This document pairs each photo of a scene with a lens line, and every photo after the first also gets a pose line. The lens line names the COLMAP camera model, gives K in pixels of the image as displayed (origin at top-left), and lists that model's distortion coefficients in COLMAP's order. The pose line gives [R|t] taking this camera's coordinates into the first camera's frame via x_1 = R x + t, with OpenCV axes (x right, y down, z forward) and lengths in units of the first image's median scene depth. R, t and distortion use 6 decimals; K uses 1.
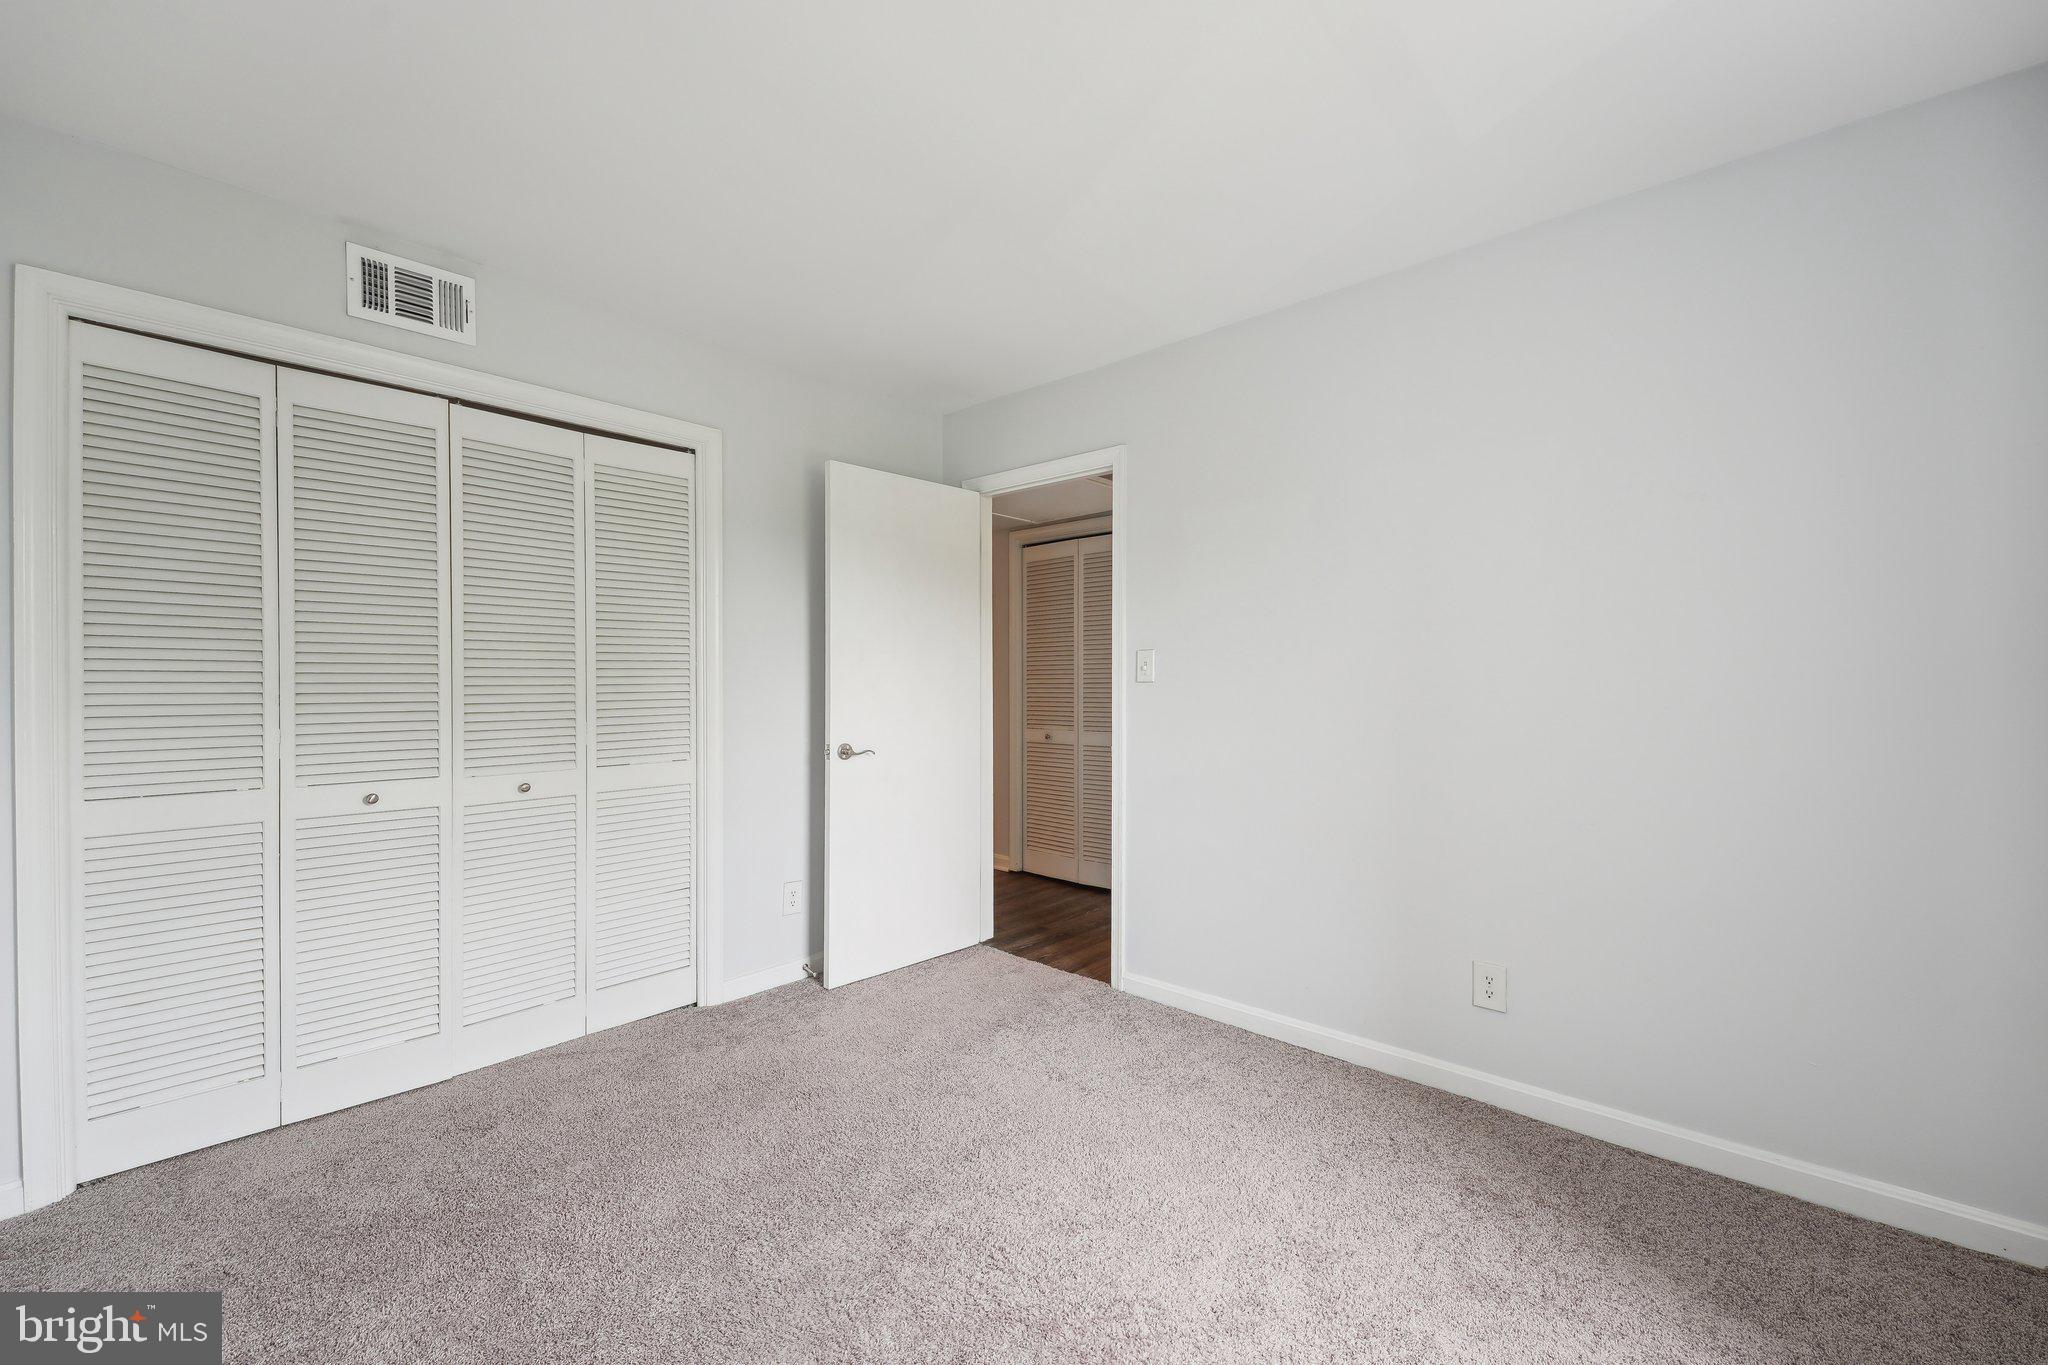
lens RADIAL K [[815.3, 0, 1035.2], [0, 815.3, 676.4], [0, 0, 1]] dist [0.040870, -0.020722]
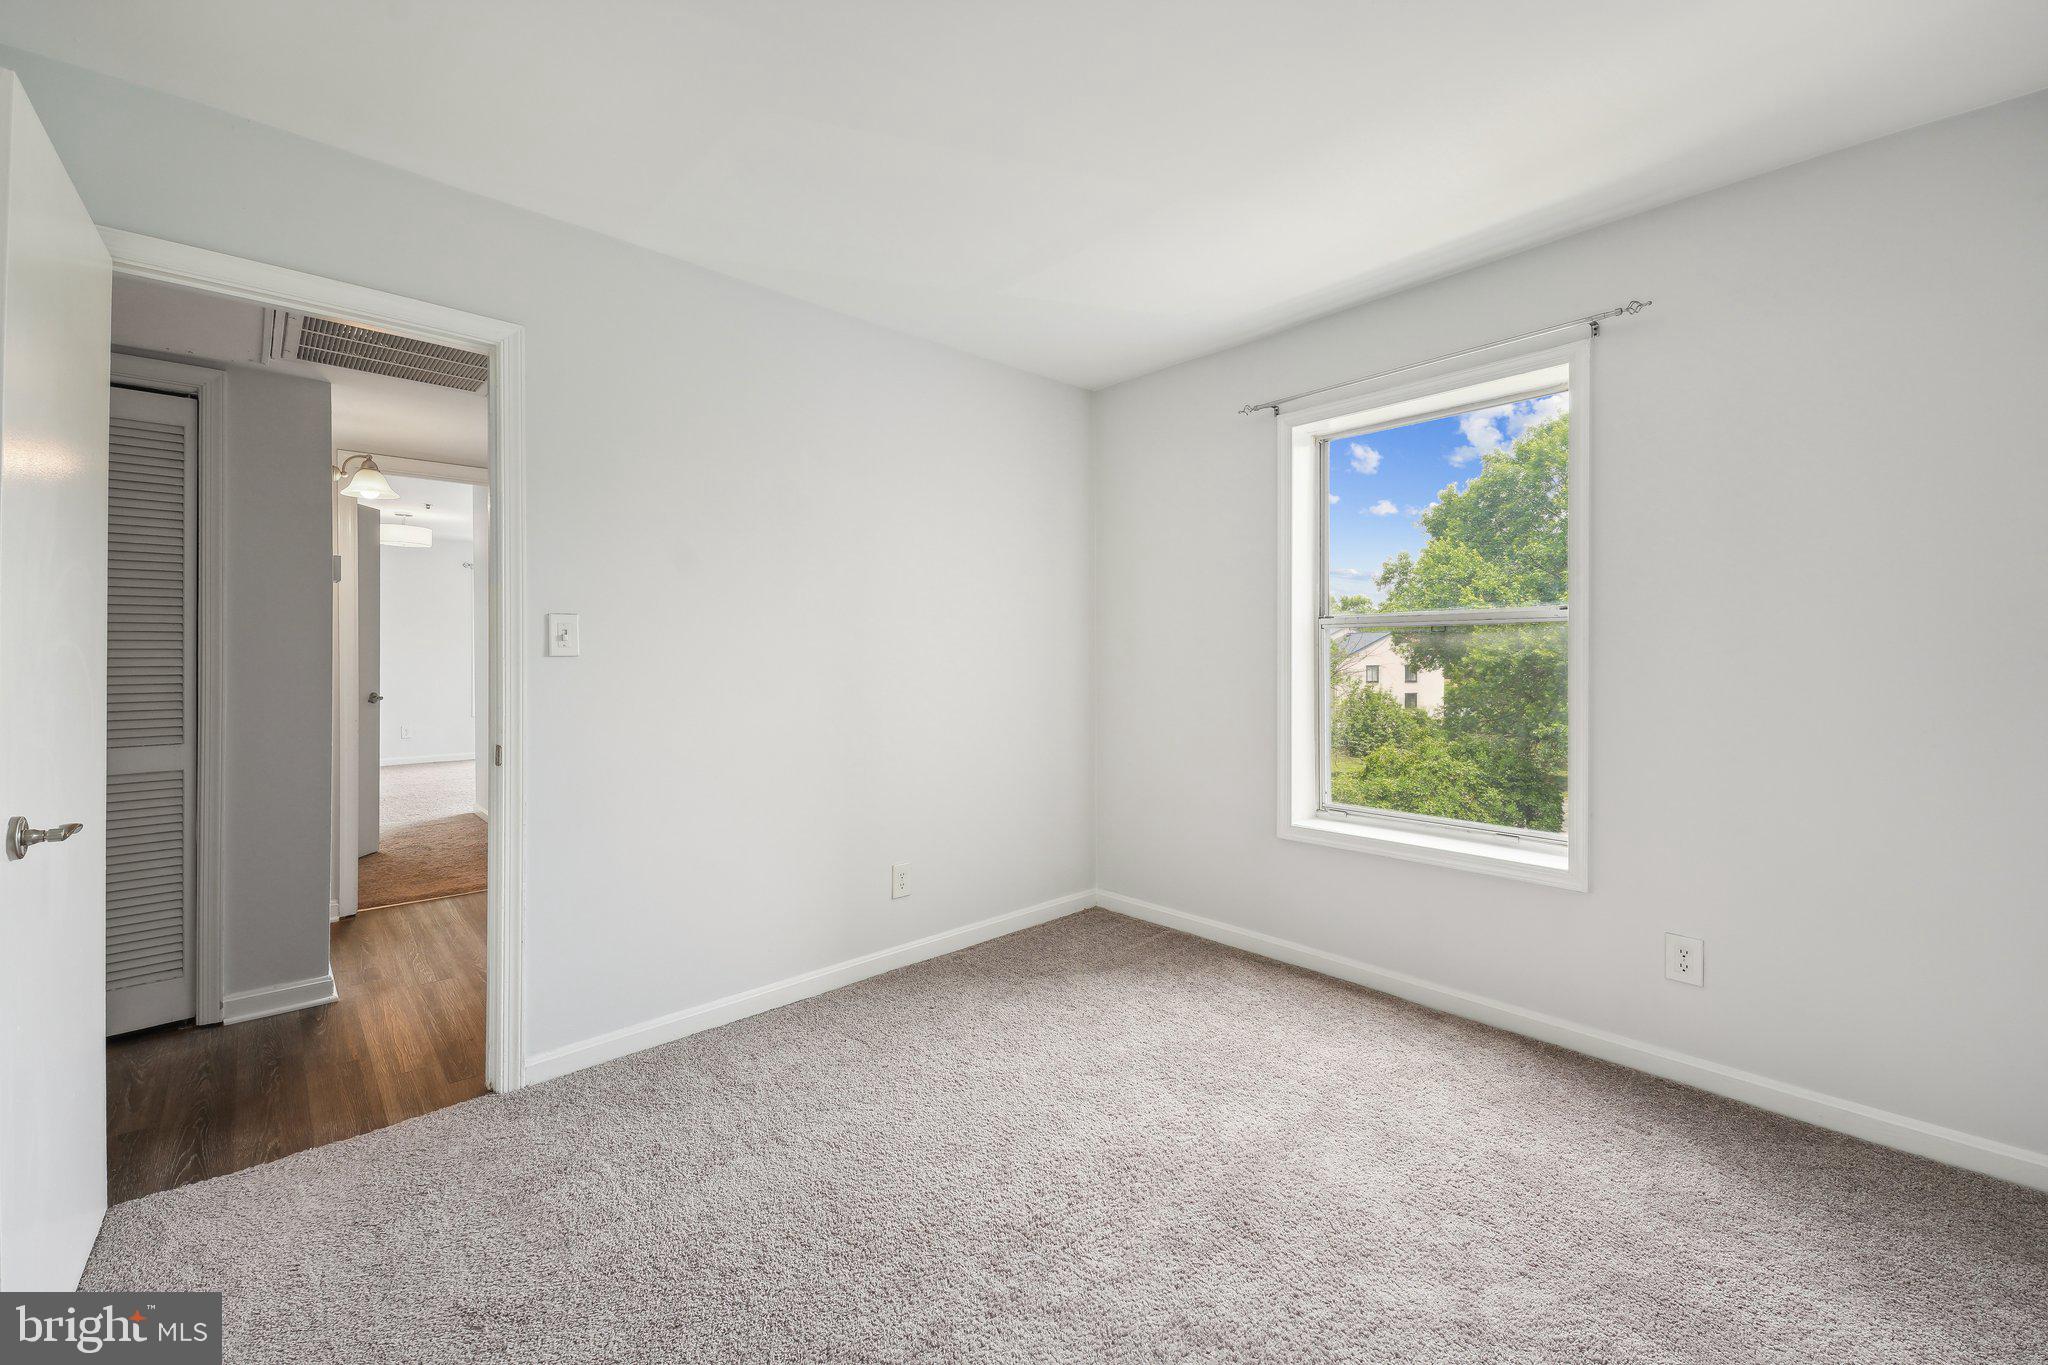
lens RADIAL K [[802.3, 0, 1014.4], [0, 802.3, 671.4], [0, 0, 1]] dist [0.038723, -0.018985]
pose [[0.118005, -0.012706, 0.992932, -0.635633], [-0.000971, 0.999916, 0.012911, 0.012343], [-0.993013, -0.002487, 0.117982, 0.570606]]
